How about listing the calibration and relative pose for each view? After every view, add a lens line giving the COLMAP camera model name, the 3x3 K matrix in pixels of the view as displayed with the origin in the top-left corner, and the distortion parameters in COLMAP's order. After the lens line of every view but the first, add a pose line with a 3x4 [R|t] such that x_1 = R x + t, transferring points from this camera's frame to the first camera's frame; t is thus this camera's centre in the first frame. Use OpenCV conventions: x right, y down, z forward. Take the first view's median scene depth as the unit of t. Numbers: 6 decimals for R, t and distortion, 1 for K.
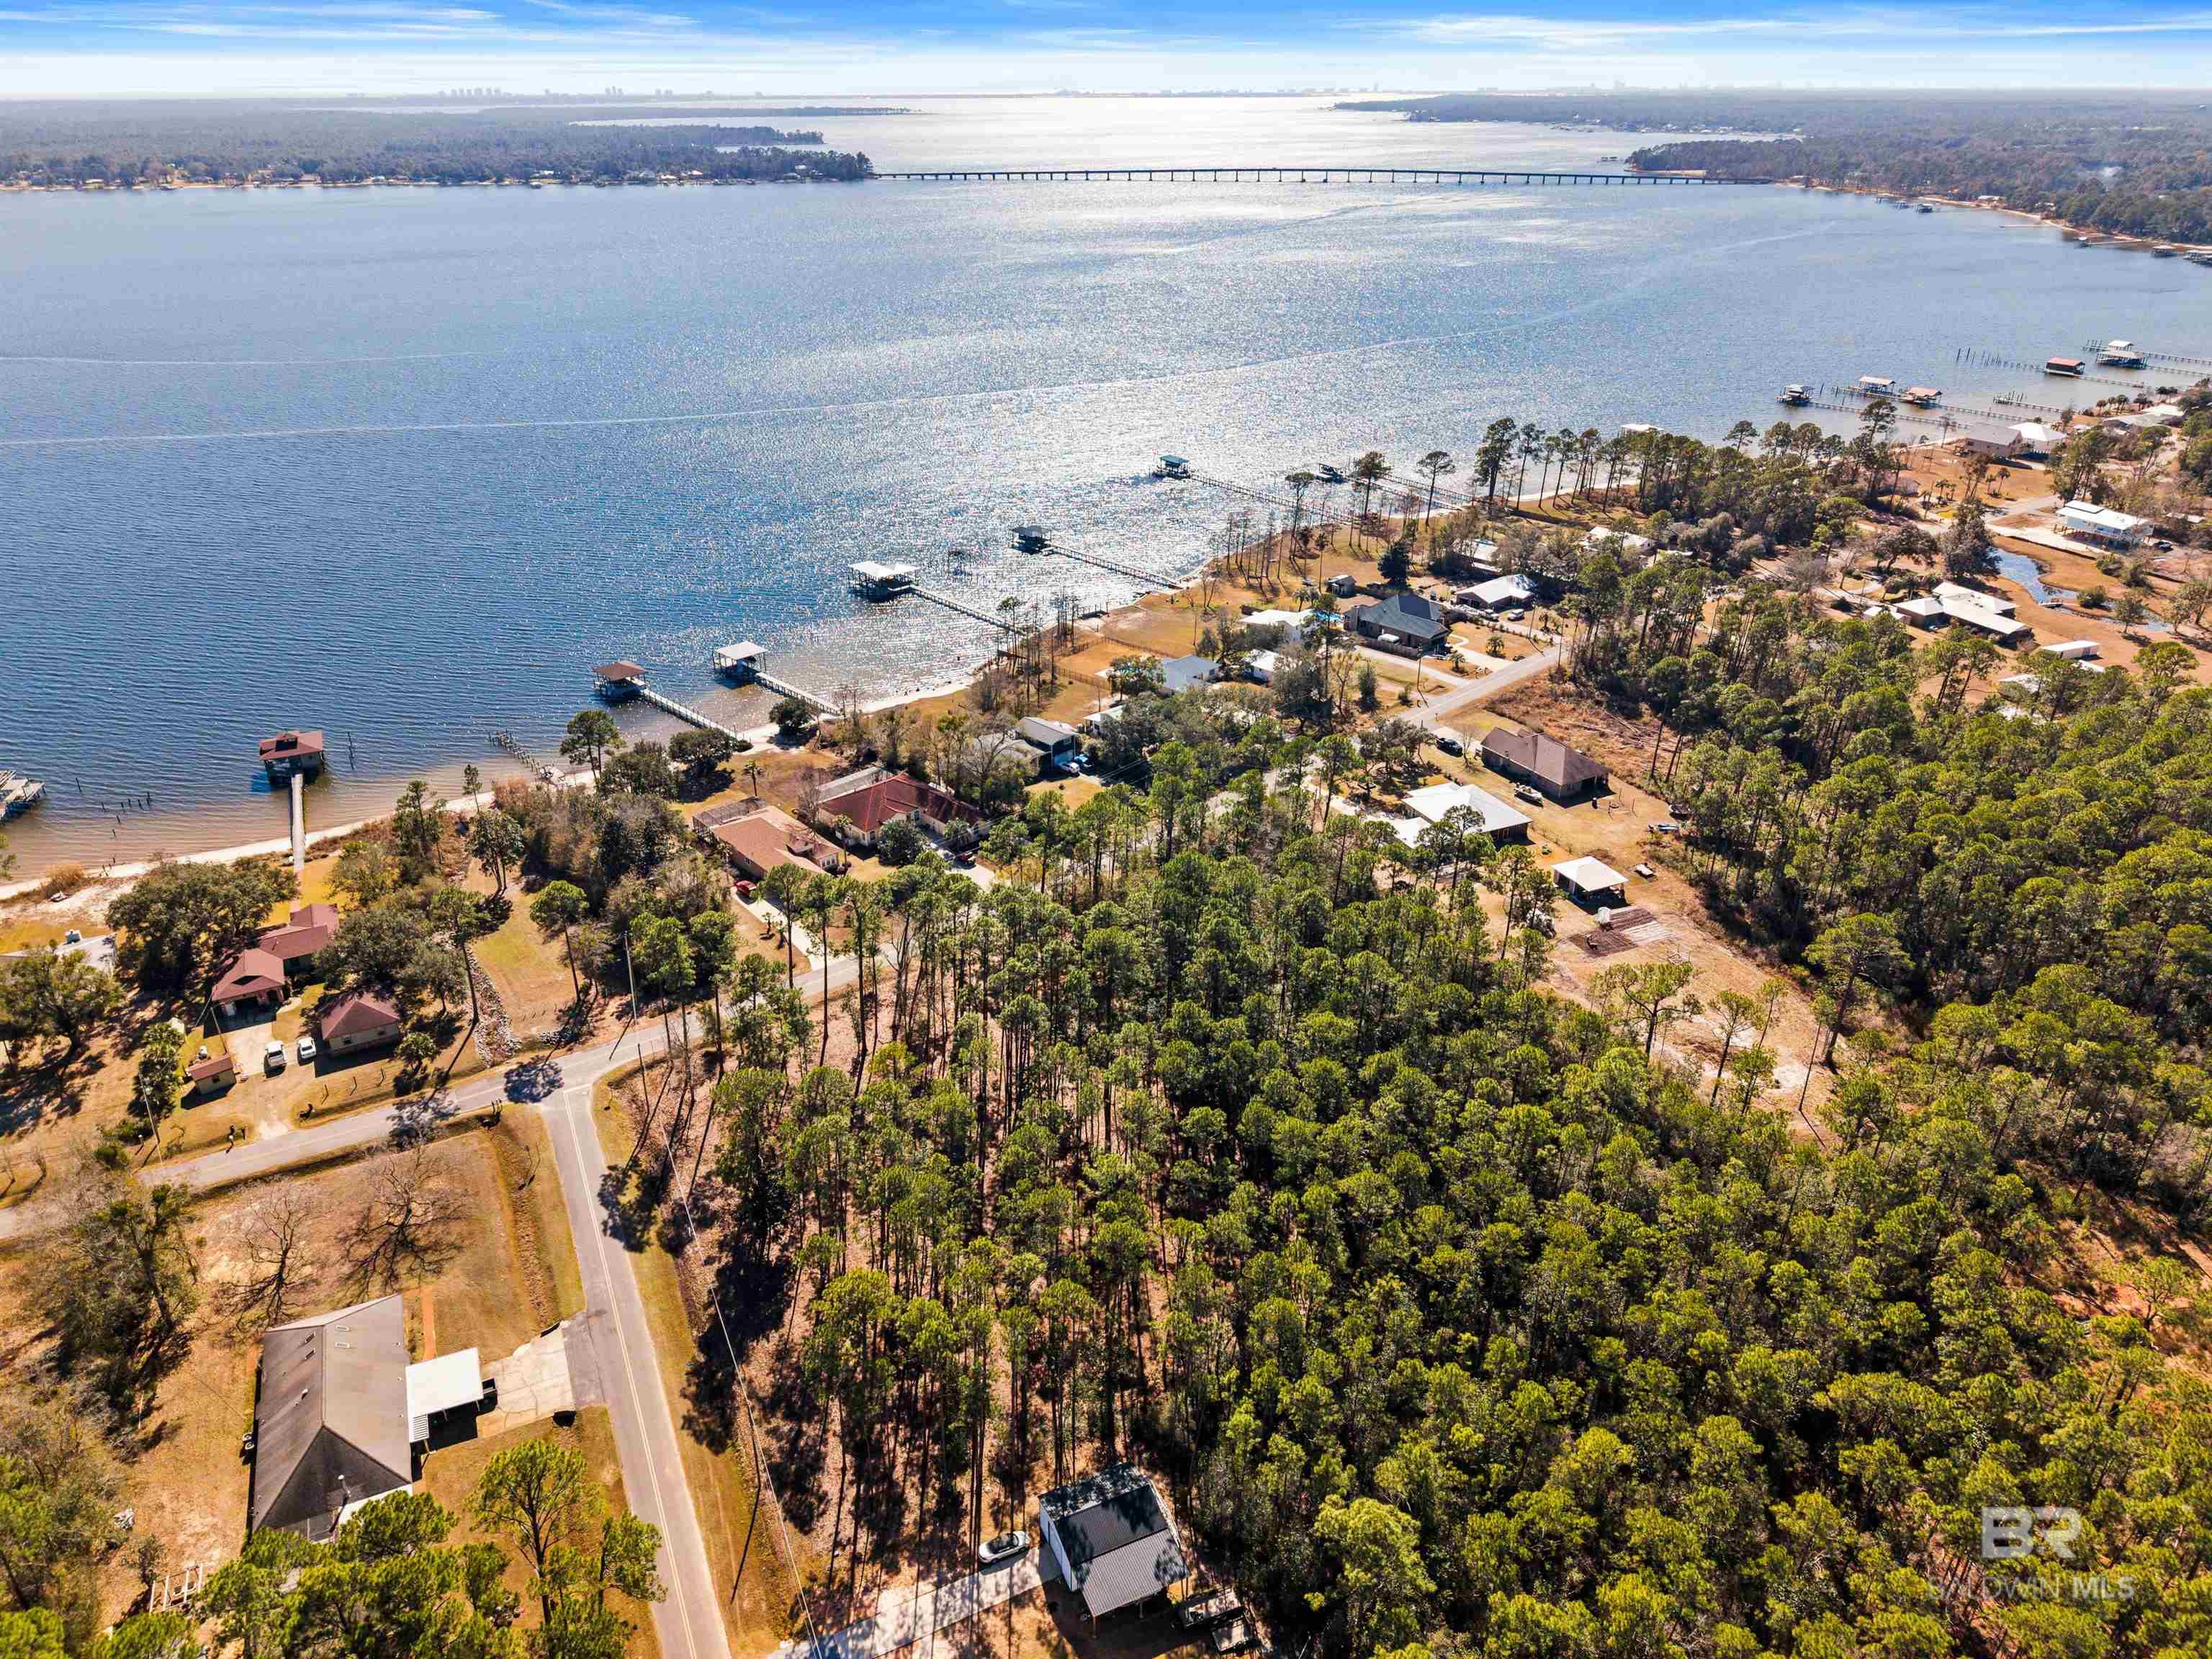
lens RADIAL K [[1477.6, 0, 1107.9], [0, 1477.6, 835.2], [0, 0, 1]] dist [0.025162, -0.022931]
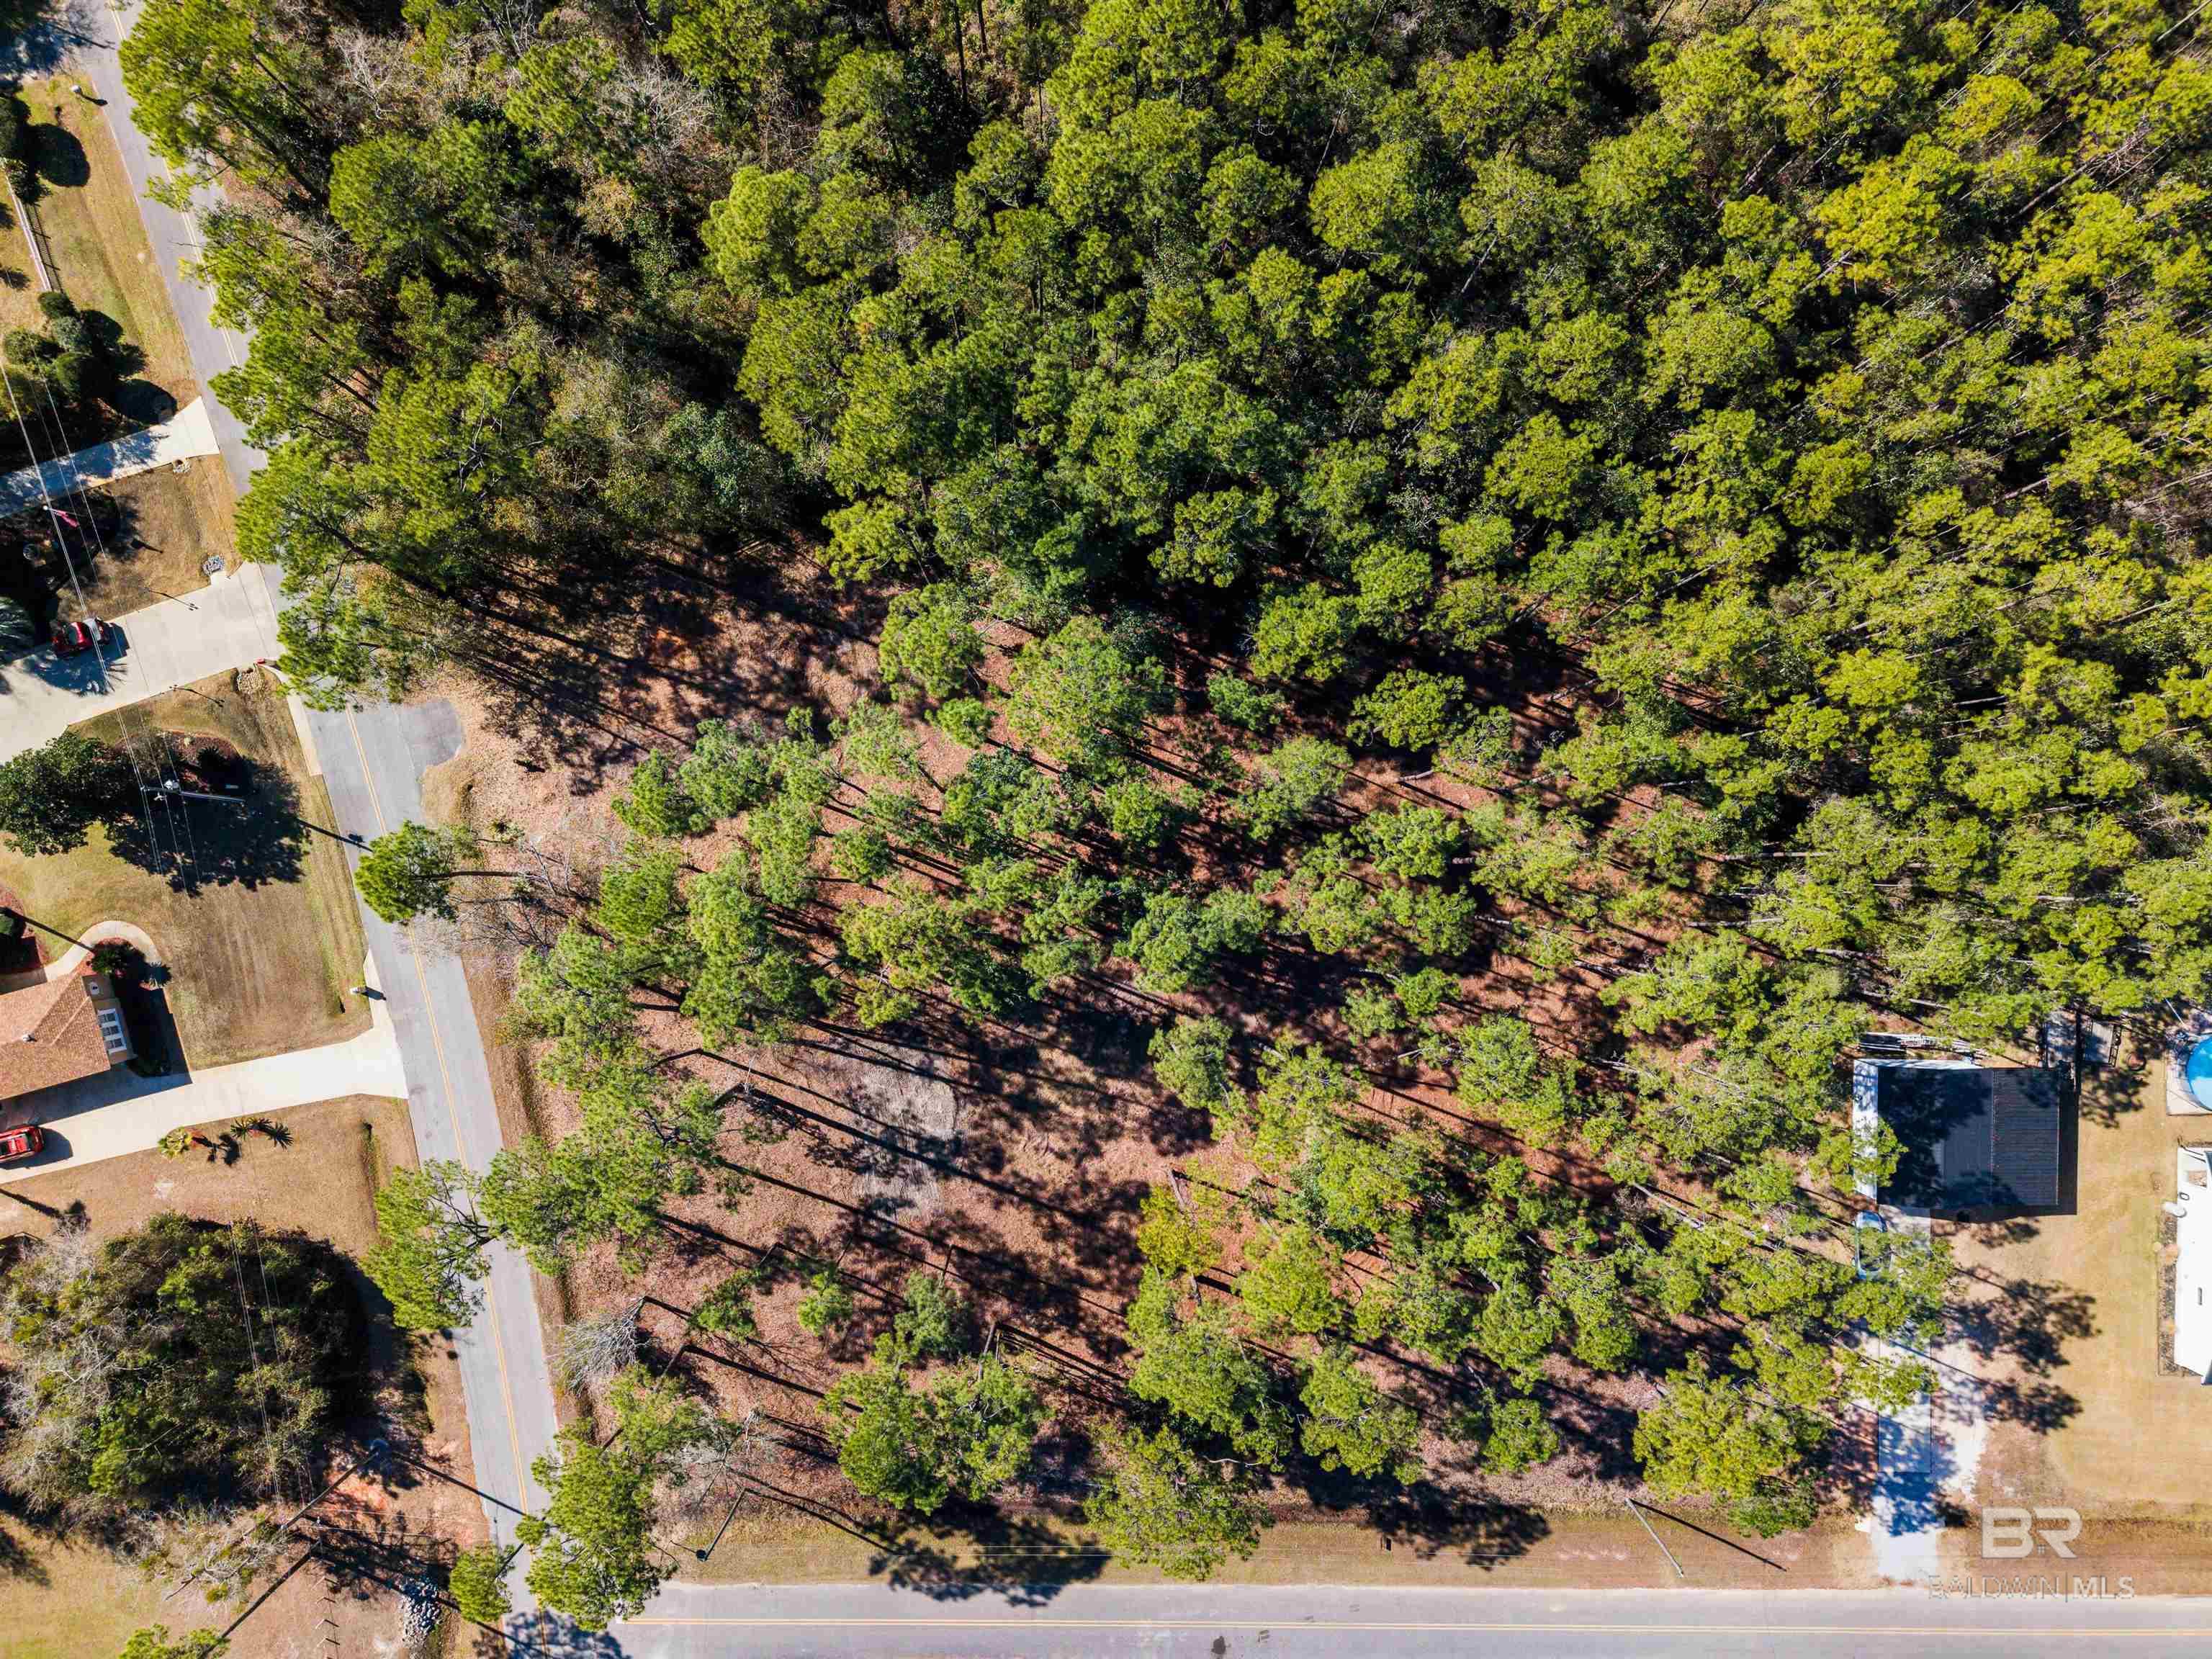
lens RADIAL K [[1477.6, 0, 1107.9], [0, 1477.6, 835.2], [0, 0, 1]] dist [0.025162, -0.022931]
pose [[0.429258, -0.903160, -0.006345, -0.021436], [0.418331, 0.192590, 0.887642, -0.209620], [-0.800460, -0.383682, 0.460490, 0.518234]]
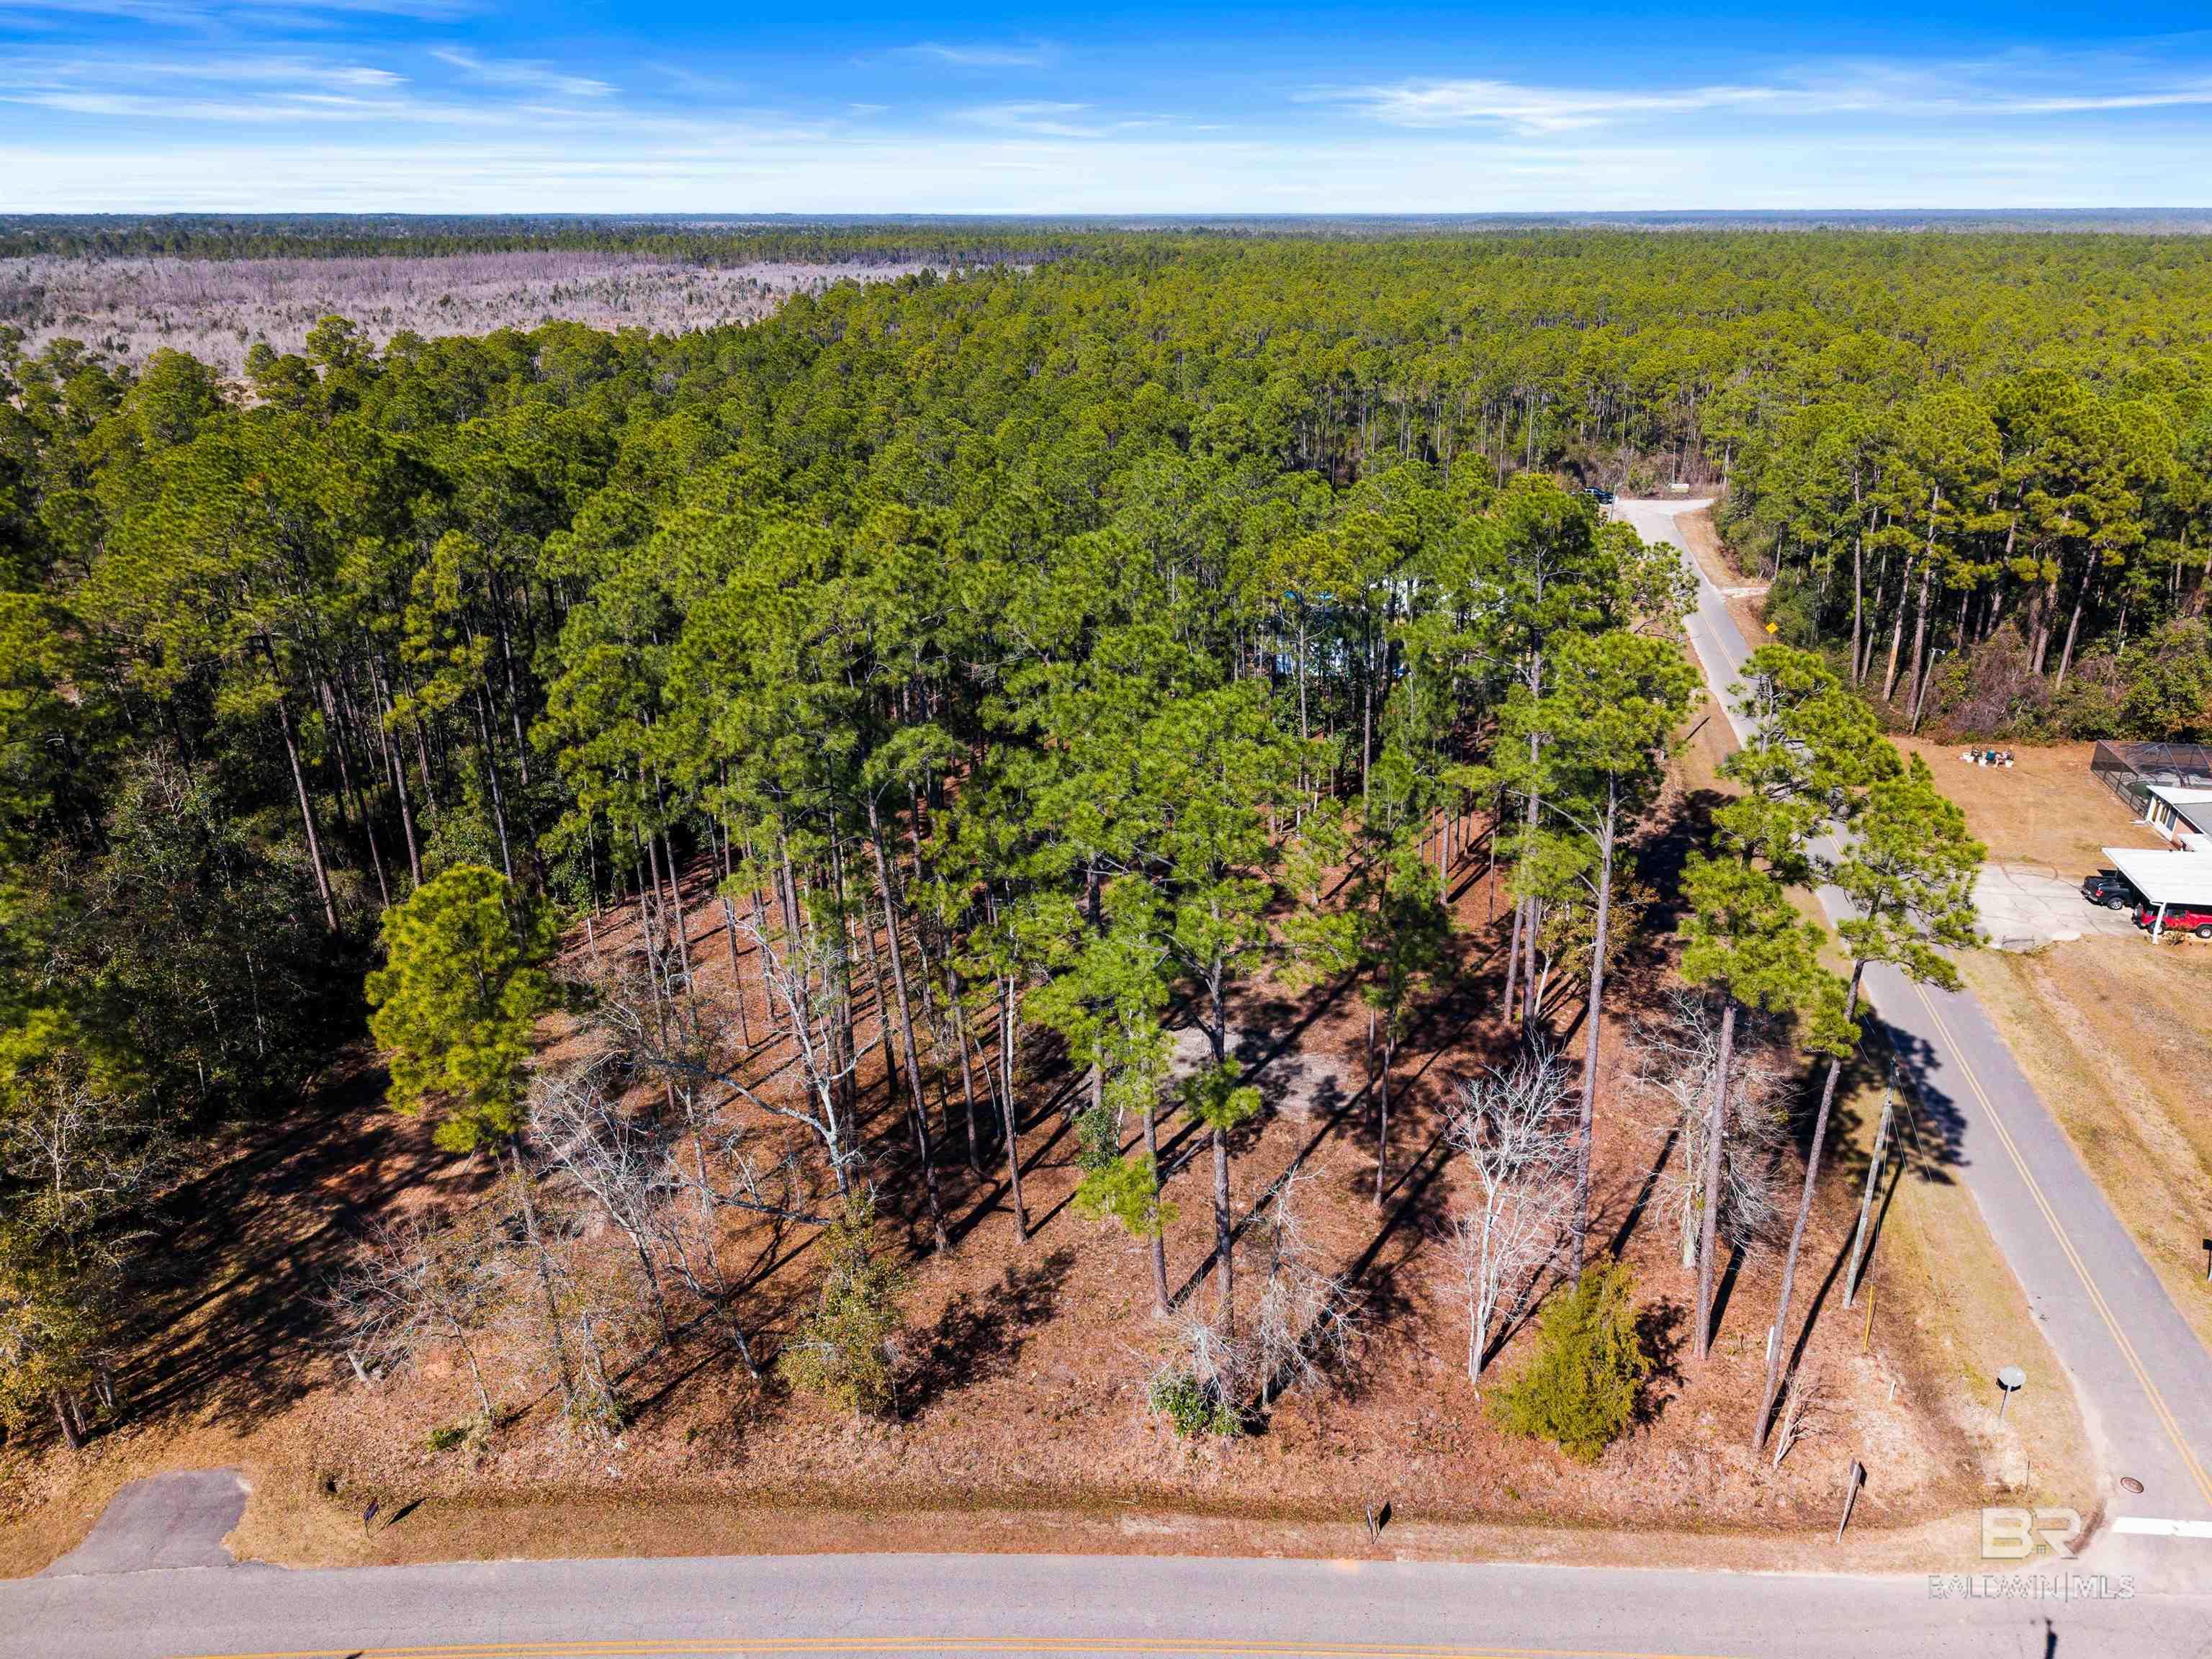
lens RADIAL K [[1477.6, 0, 1107.9], [0, 1477.6, 835.2], [0, 0, 1]] dist [0.025162, -0.022931]
pose [[-0.785118, -0.232402, 0.574089, -0.244155], [0.290355, 0.680640, 0.672624, -0.080833], [-0.547068, 0.694779, -0.466904, 0.817788]]
